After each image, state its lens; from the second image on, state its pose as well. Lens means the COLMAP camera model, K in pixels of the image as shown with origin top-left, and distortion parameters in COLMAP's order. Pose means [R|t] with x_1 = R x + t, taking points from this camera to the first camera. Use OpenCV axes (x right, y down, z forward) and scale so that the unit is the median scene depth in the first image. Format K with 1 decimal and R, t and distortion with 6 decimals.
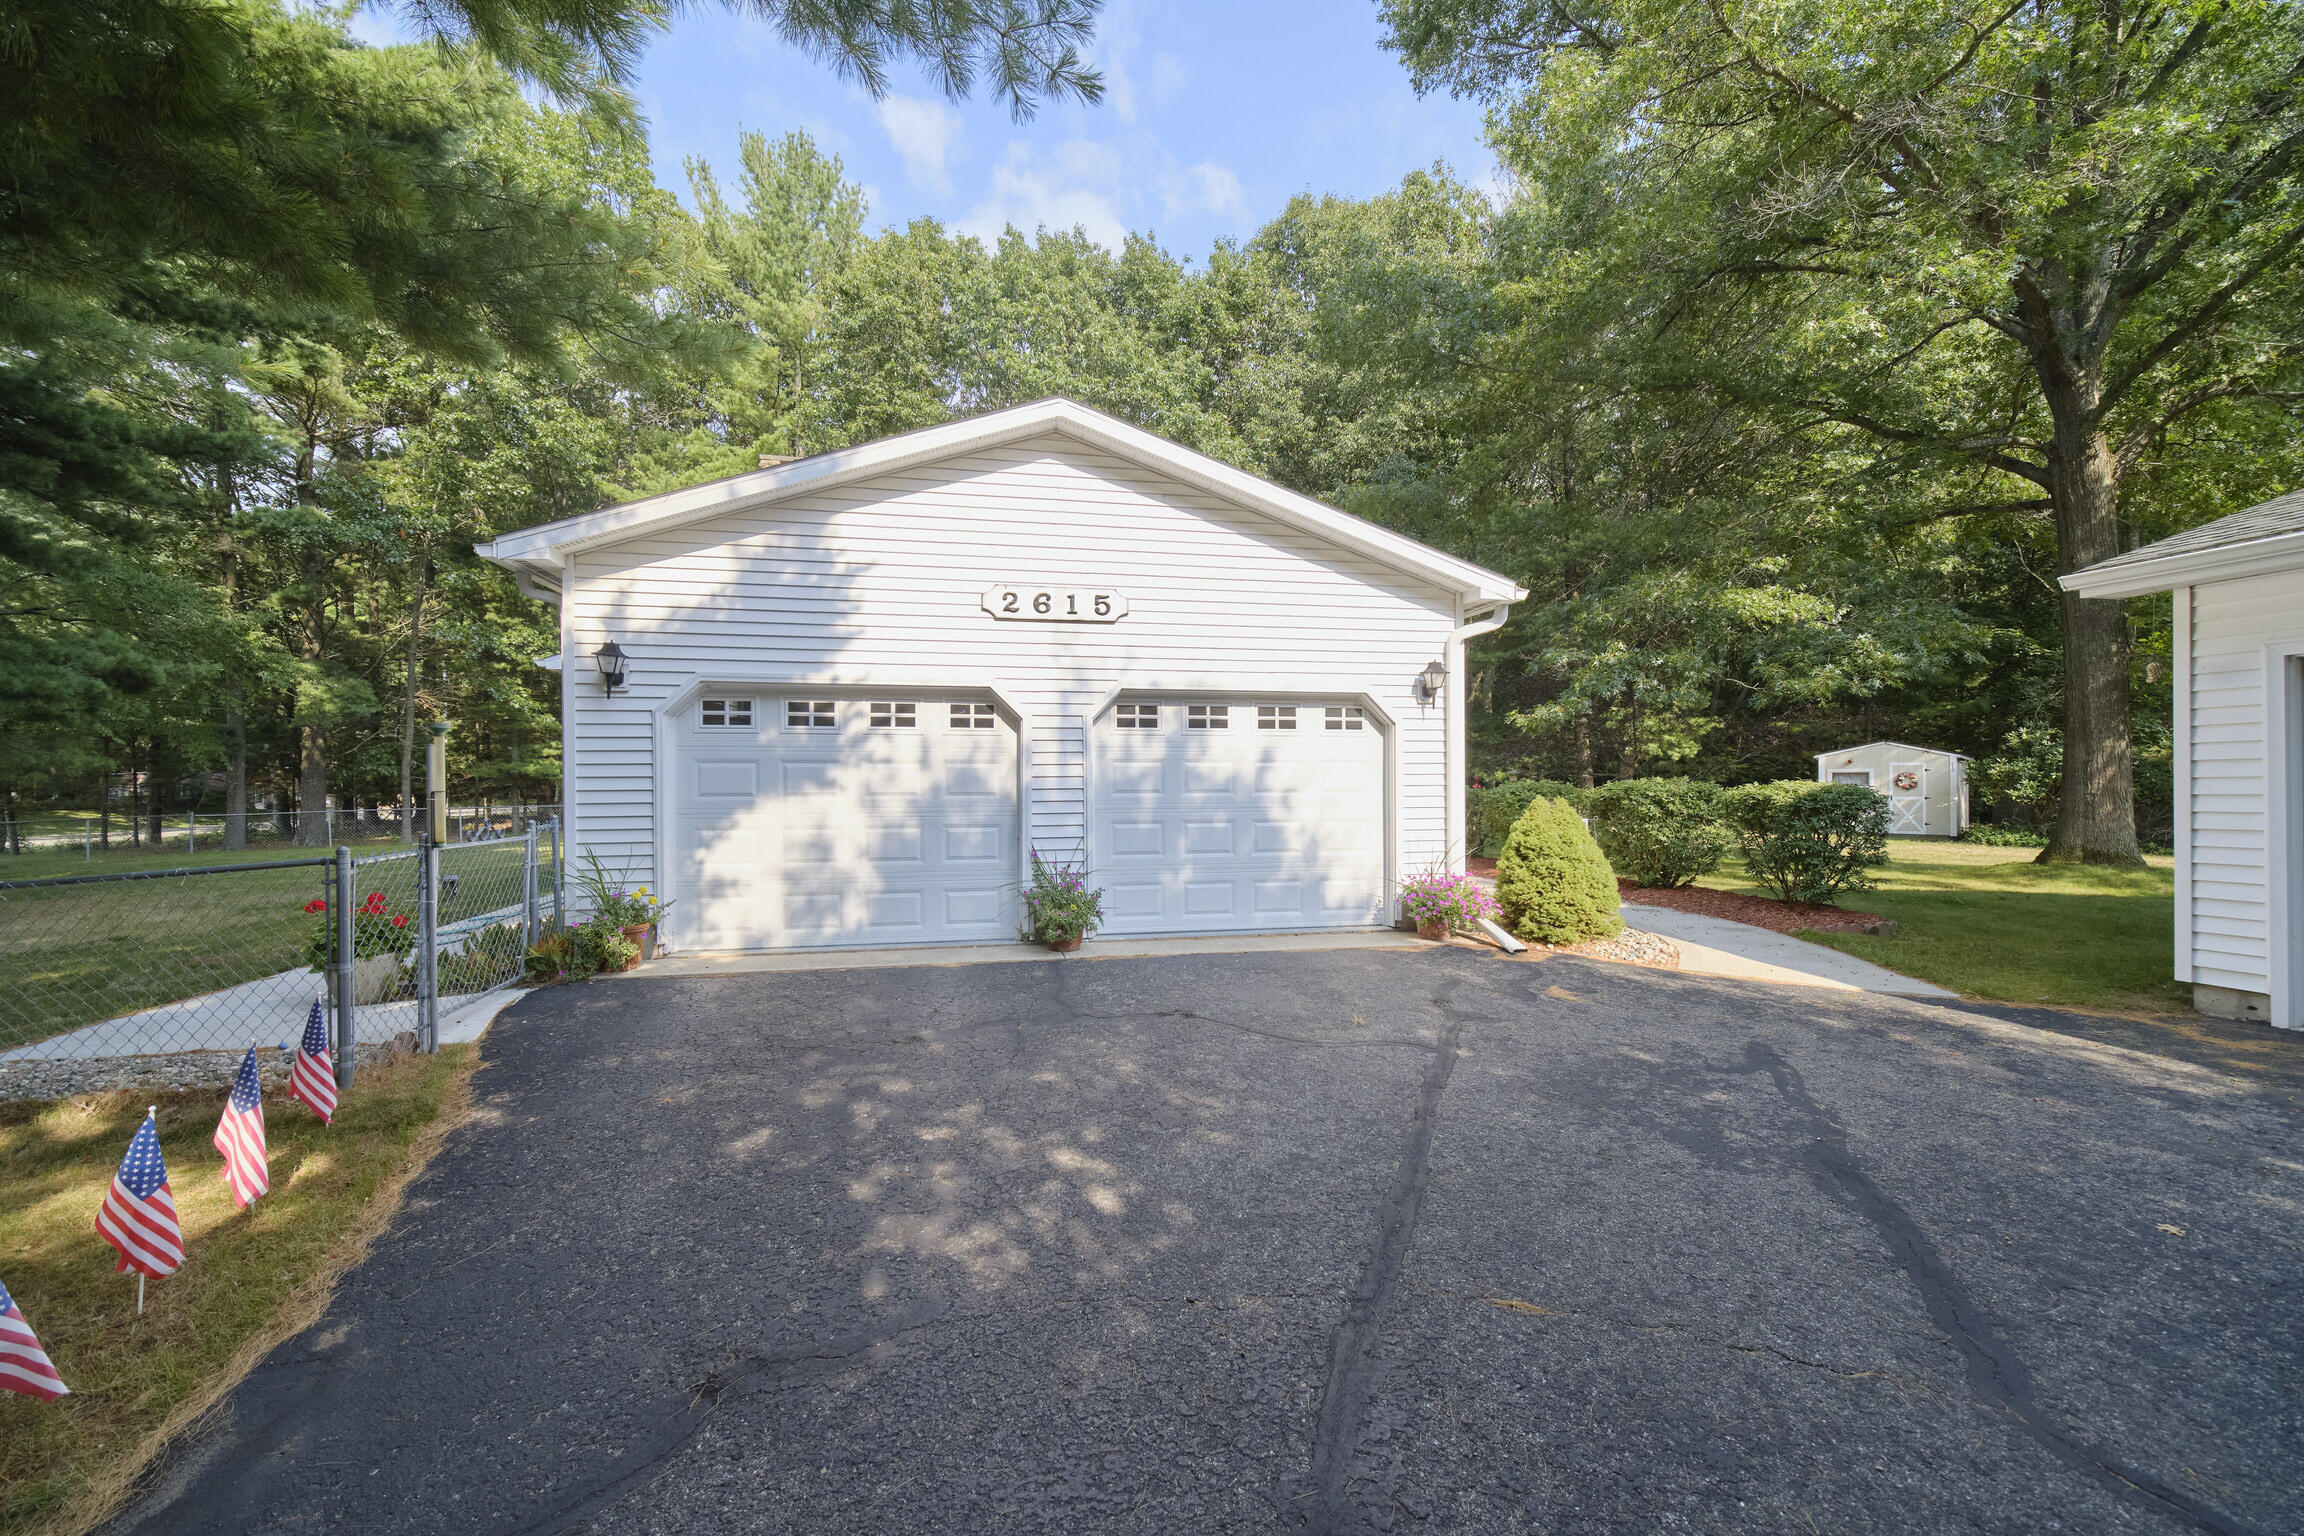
lens RADIAL K [[920.7, 0, 1140.9], [0, 920.7, 778.9], [0, 0, 1]] dist [-0.001170, -0.000751]
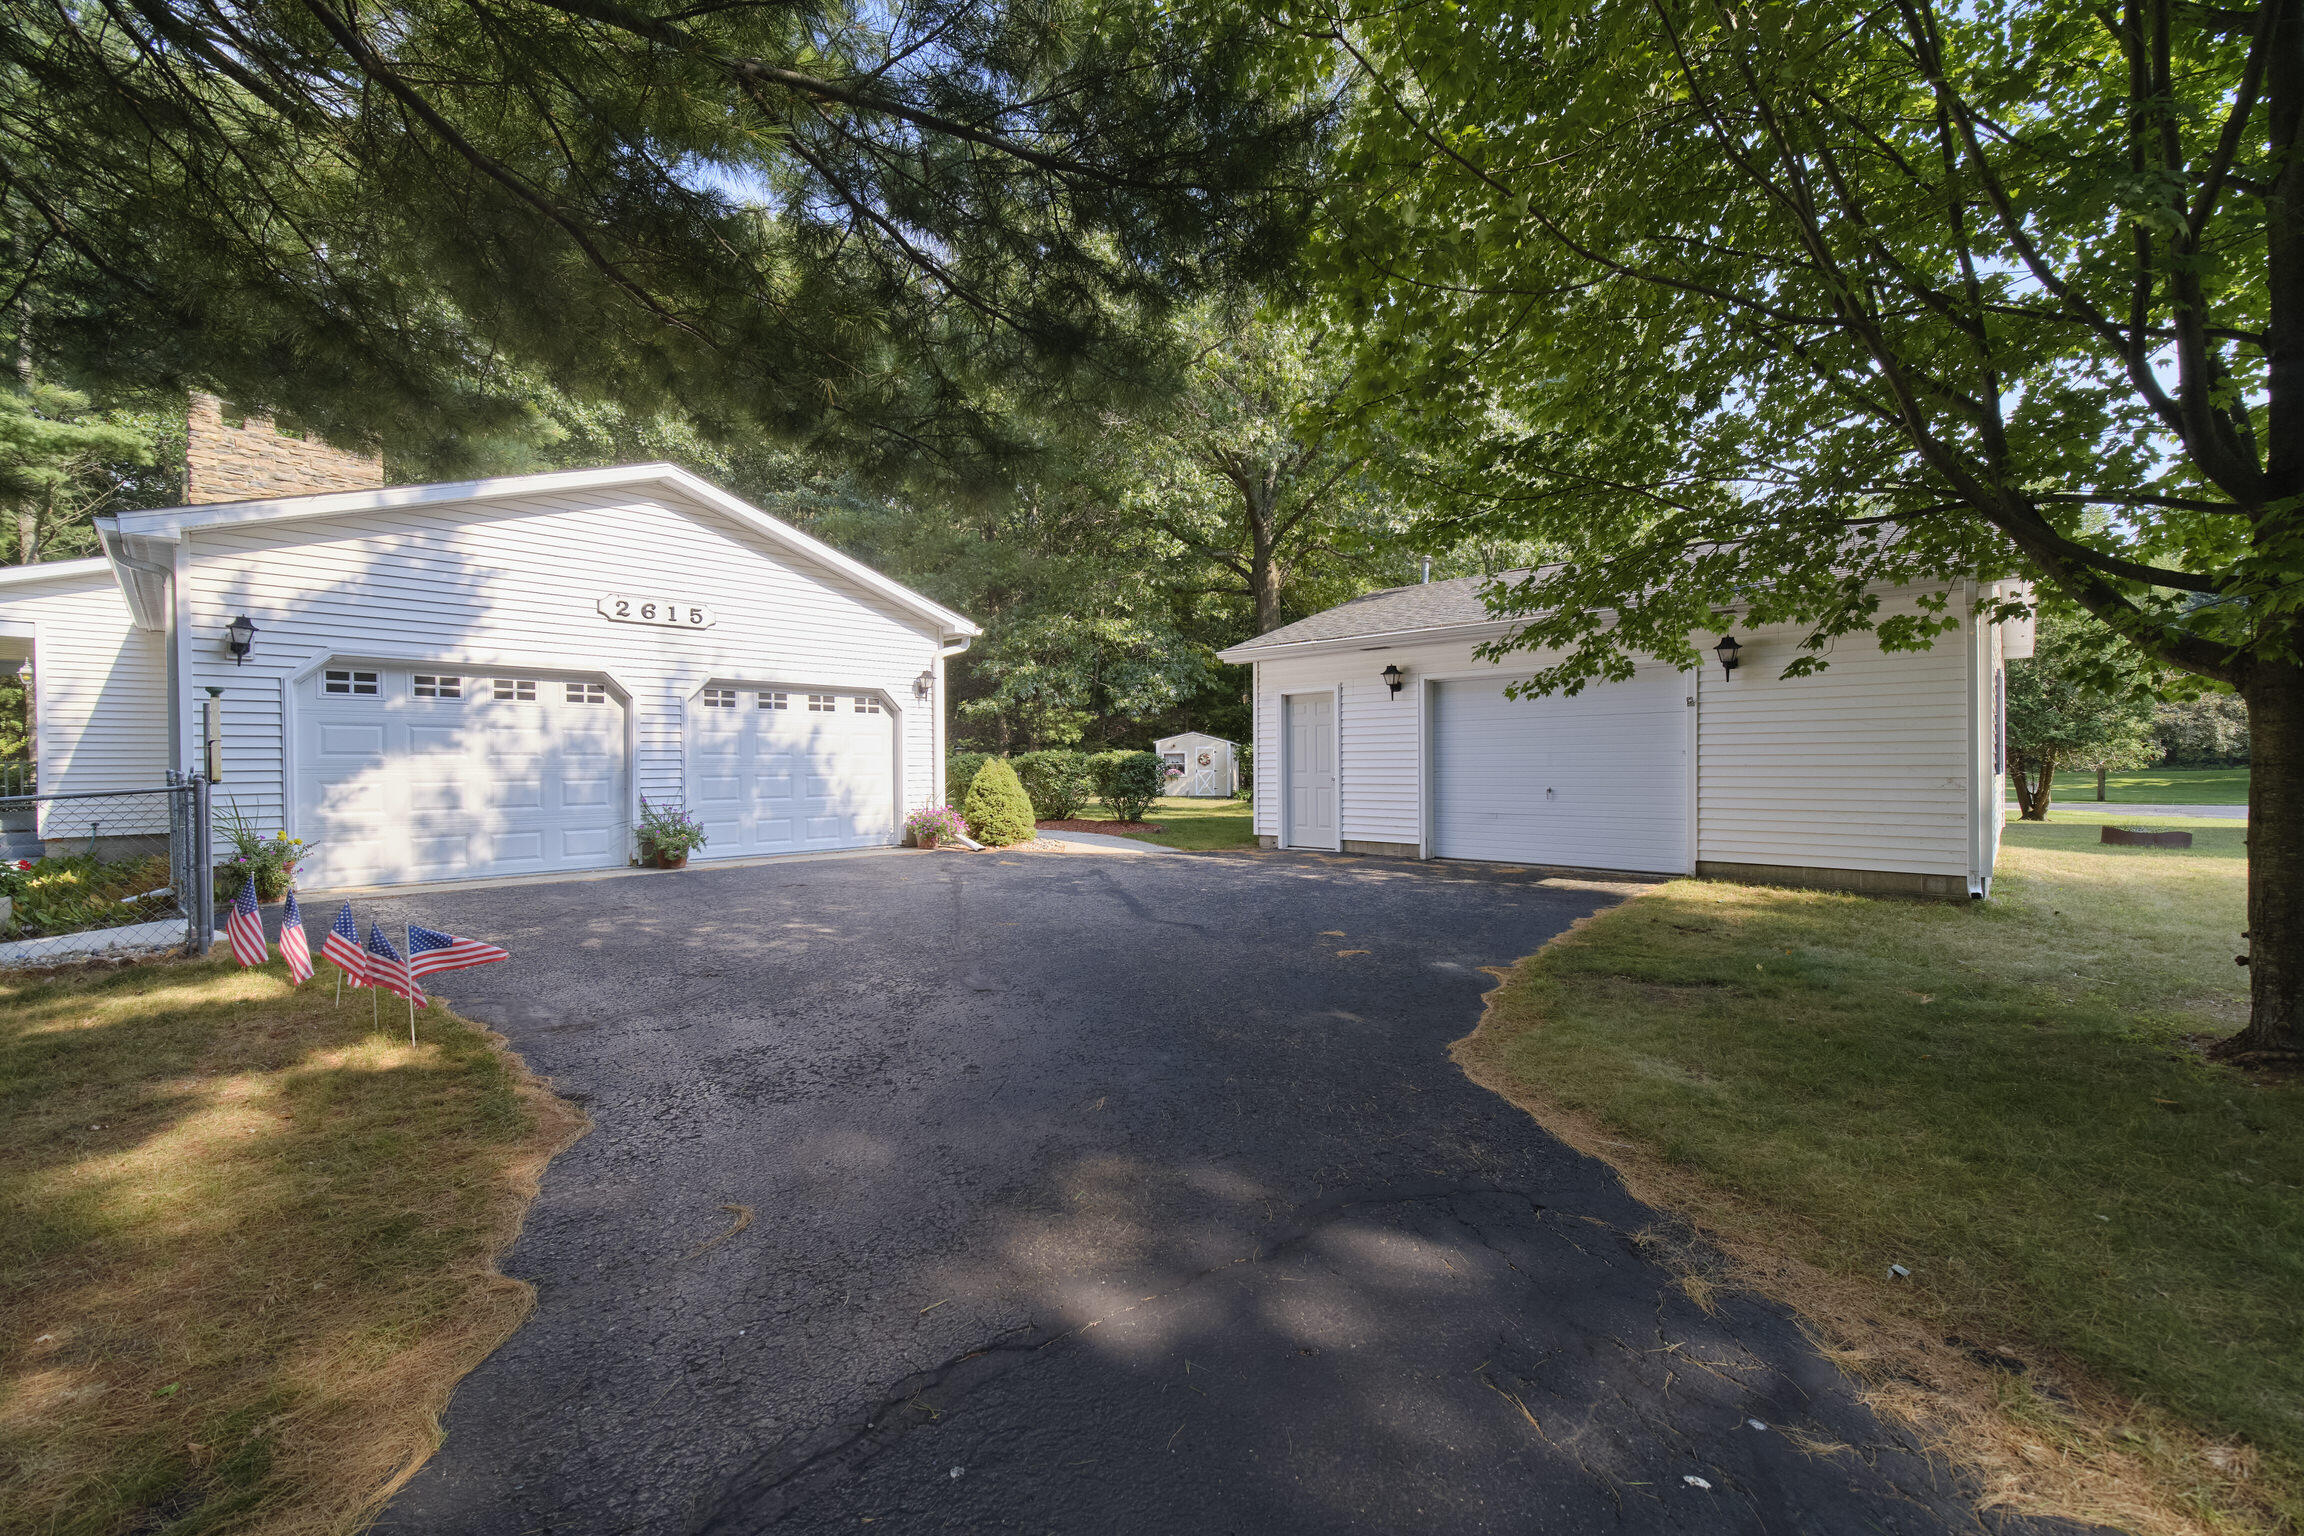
lens RADIAL K [[920.7, 0, 1140.9], [0, 920.7, 778.9], [0, 0, 1]] dist [-0.001170, -0.000751]
pose [[0.823273, -0.010278, 0.567553, -0.276189], [0.001086, 0.999863, 0.016531, 0.030352], [-0.567645, -0.012993, 0.823171, -0.499646]]
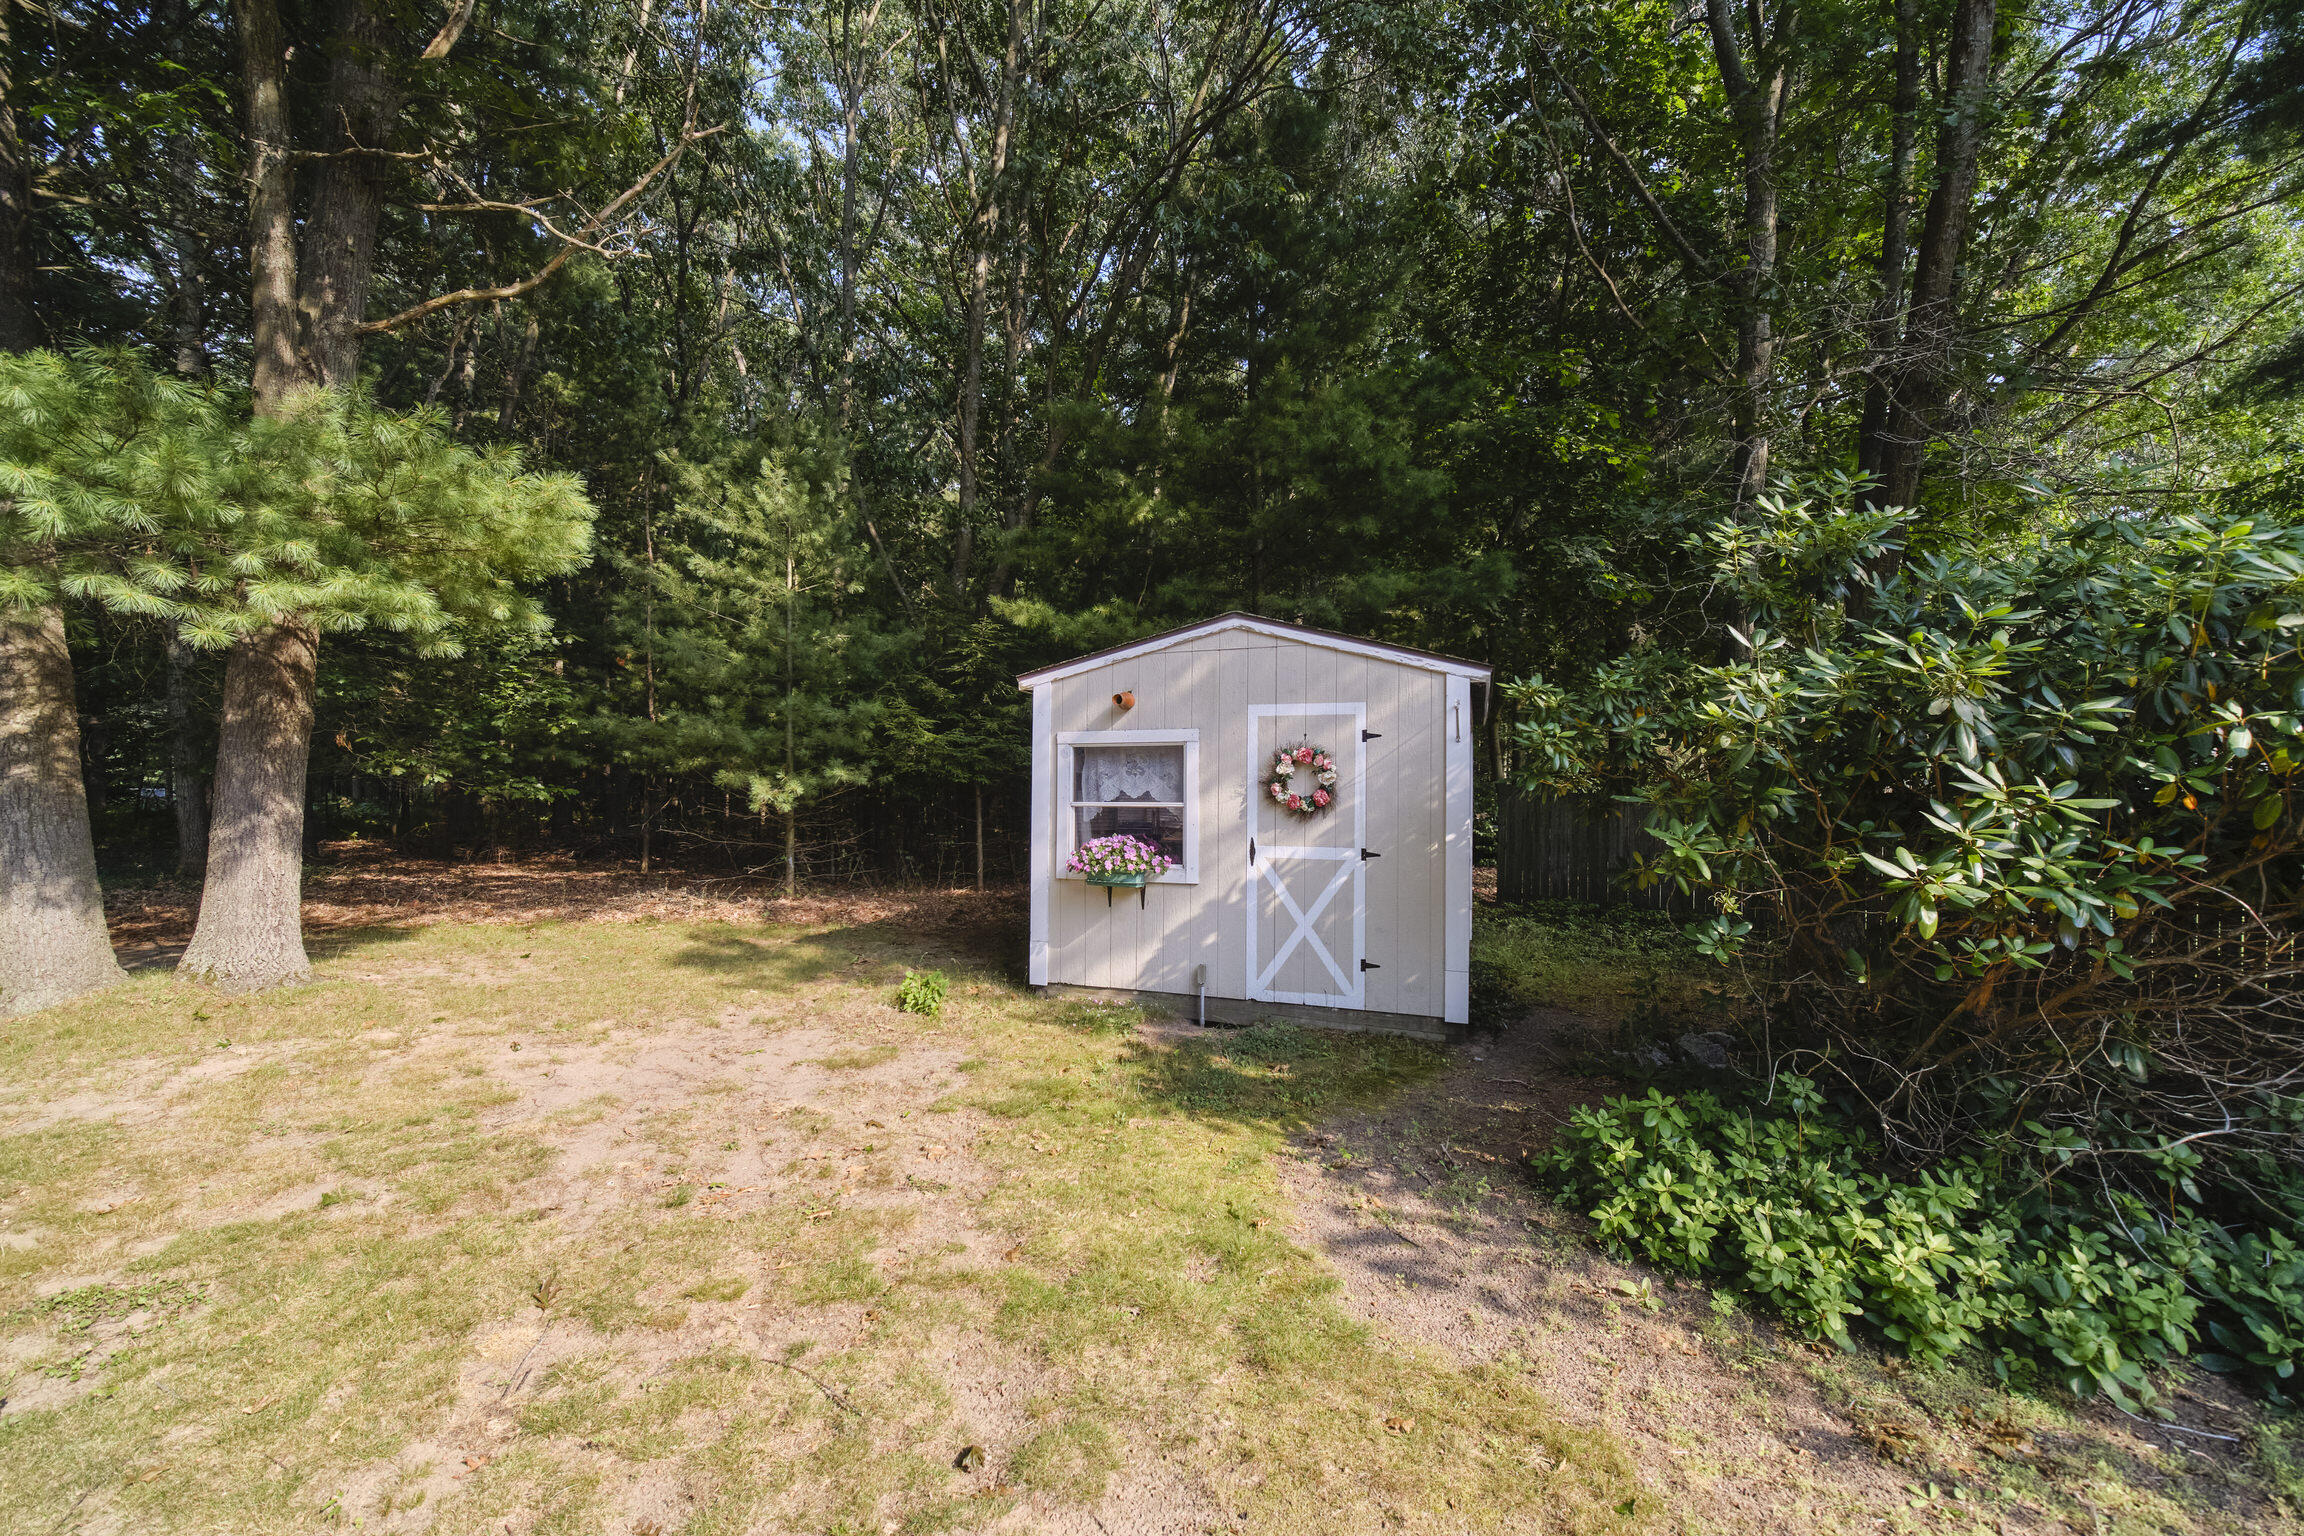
lens RADIAL K [[920.7, 0, 1140.9], [0, 920.7, 778.9], [0, 0, 1]] dist [-0.001170, -0.000751]
pose [[0.905002, 0.011445, 0.425254, 2.335394], [-0.009597, 0.999933, -0.006488, 0.011933], [-0.425300, 0.001791, 0.905051, 2.700768]]
